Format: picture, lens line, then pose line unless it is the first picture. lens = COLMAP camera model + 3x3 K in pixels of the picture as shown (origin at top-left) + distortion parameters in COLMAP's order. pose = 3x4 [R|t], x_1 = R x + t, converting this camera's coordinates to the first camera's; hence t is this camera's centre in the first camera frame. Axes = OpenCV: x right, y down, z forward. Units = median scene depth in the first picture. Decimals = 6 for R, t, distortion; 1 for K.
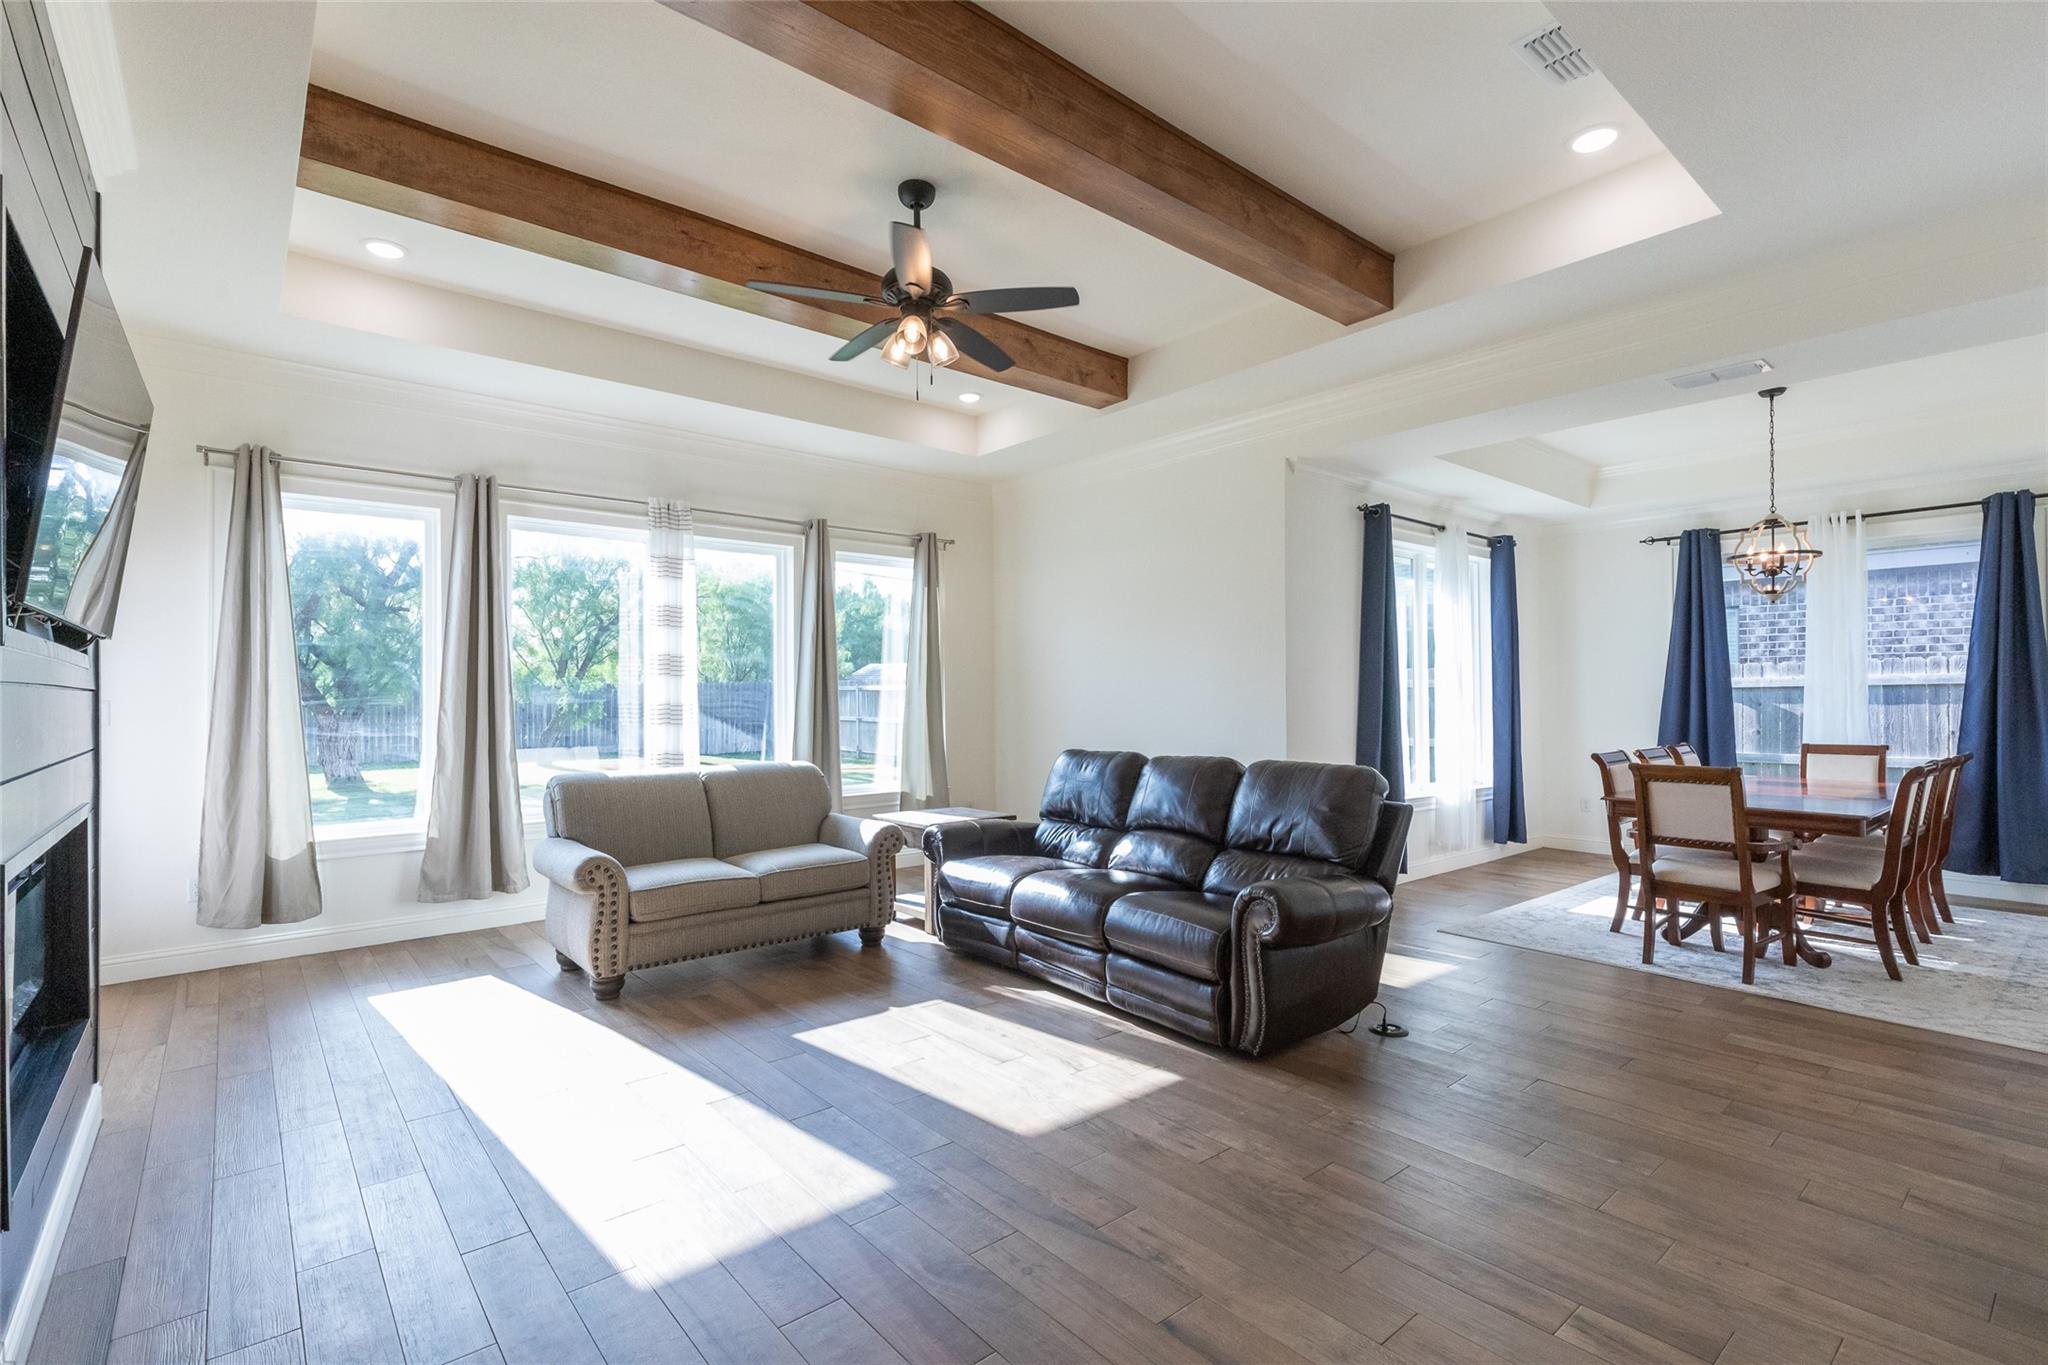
lens RADIAL K [[939.3, 0, 1015.6], [0, 939.3, 680.9], [0, 0, 1]] dist [0.002185, 0.000548]
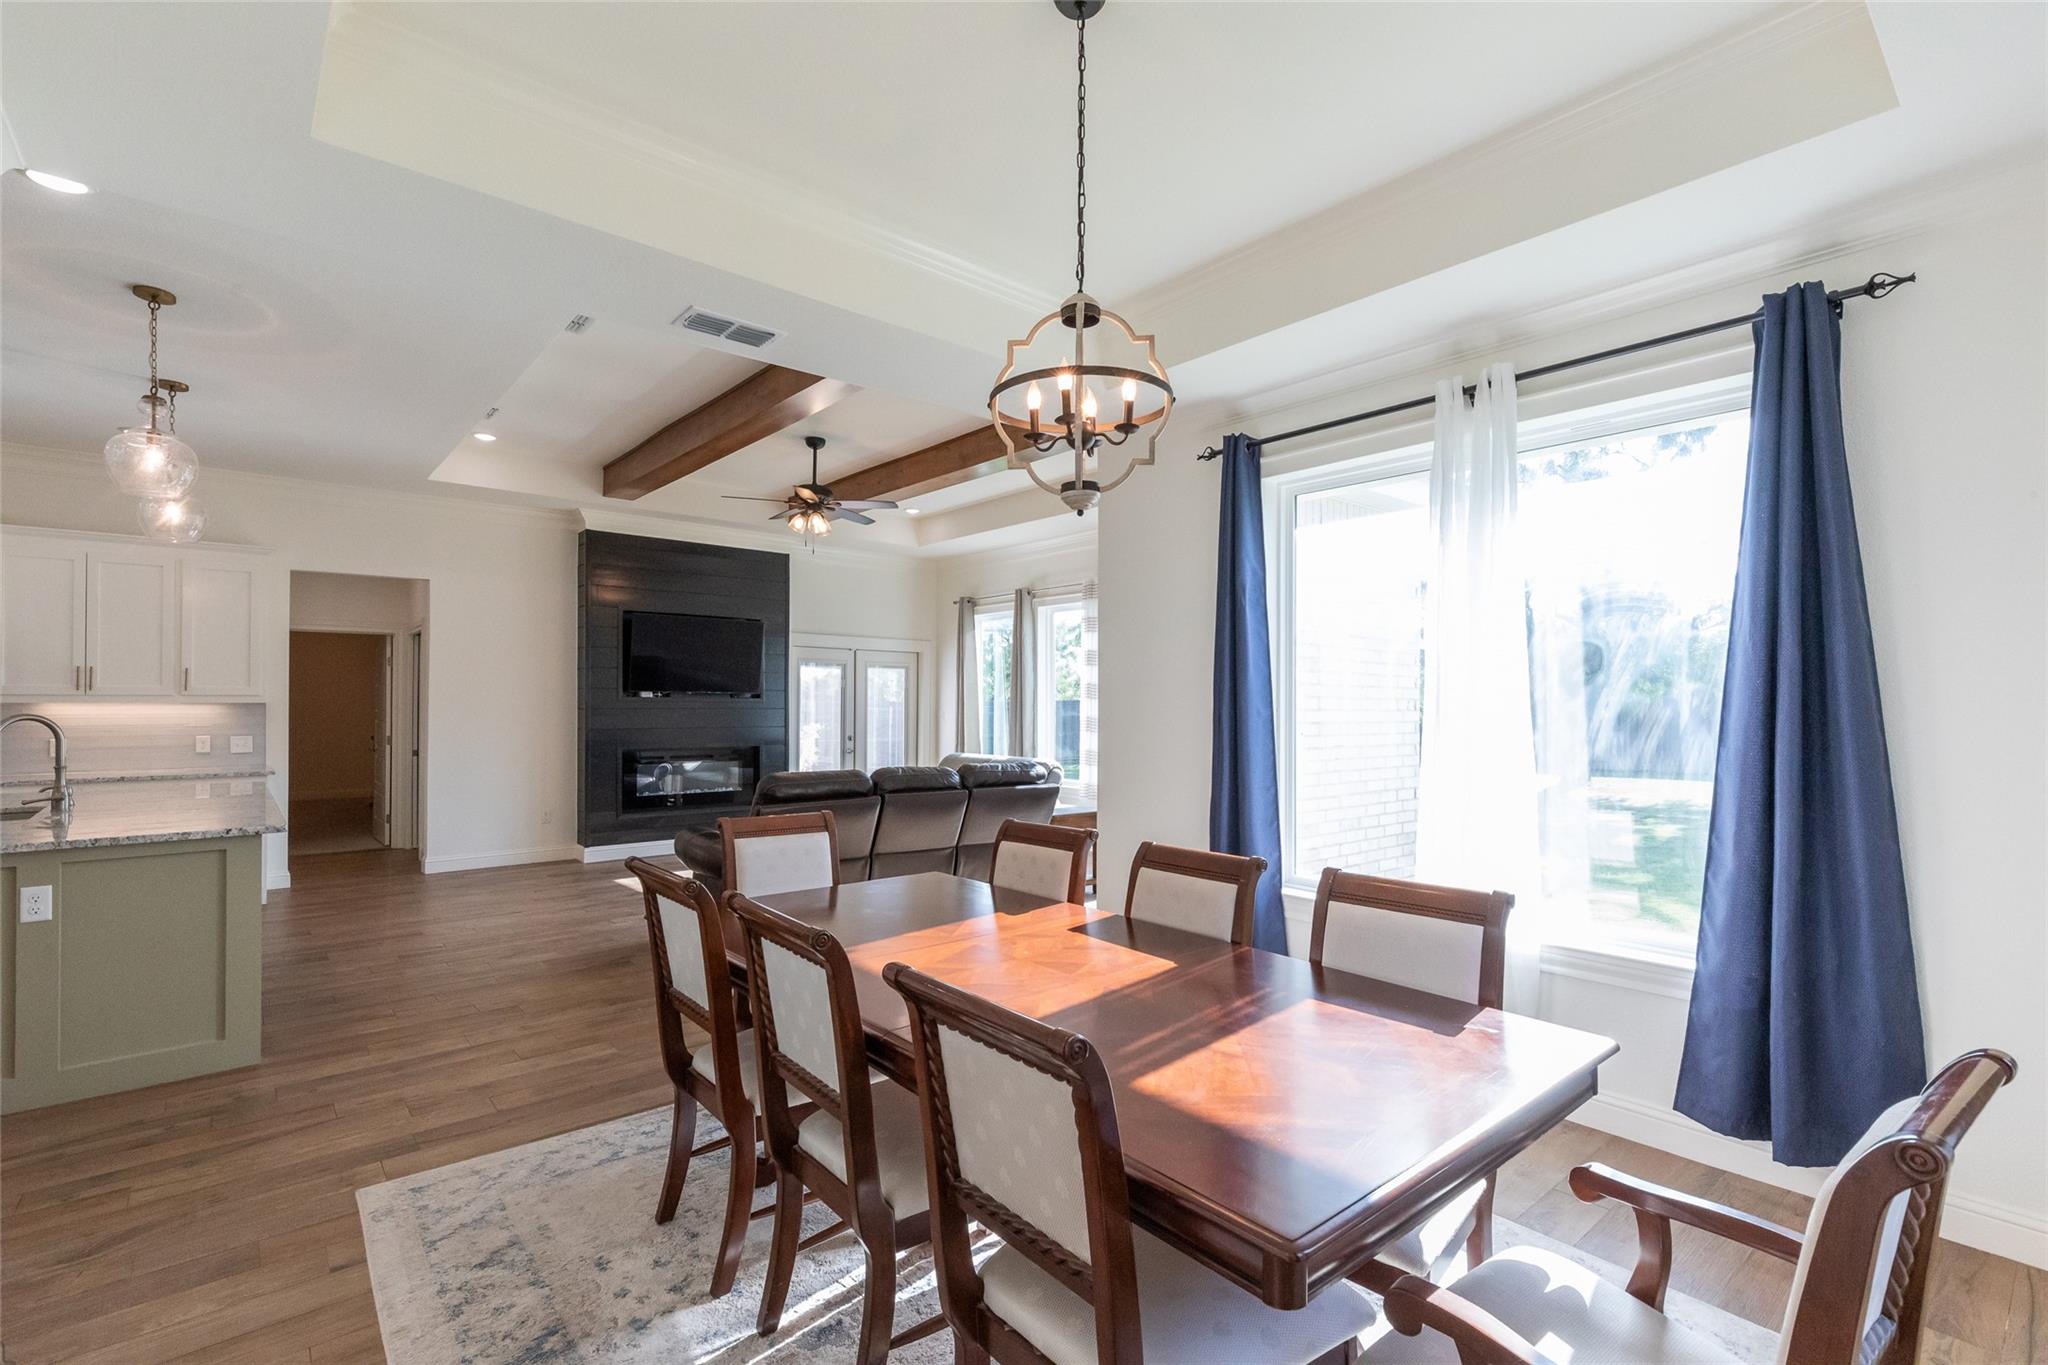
lens RADIAL K [[939.3, 0, 1015.6], [0, 939.3, 680.9], [0, 0, 1]] dist [0.002185, 0.000548]
pose [[0.000177, -0.023890, -0.999715, 1.648753], [0.009011, 0.999674, -0.023888, 0.003602], [0.999959, -0.009004, 0.000393, 1.322983]]
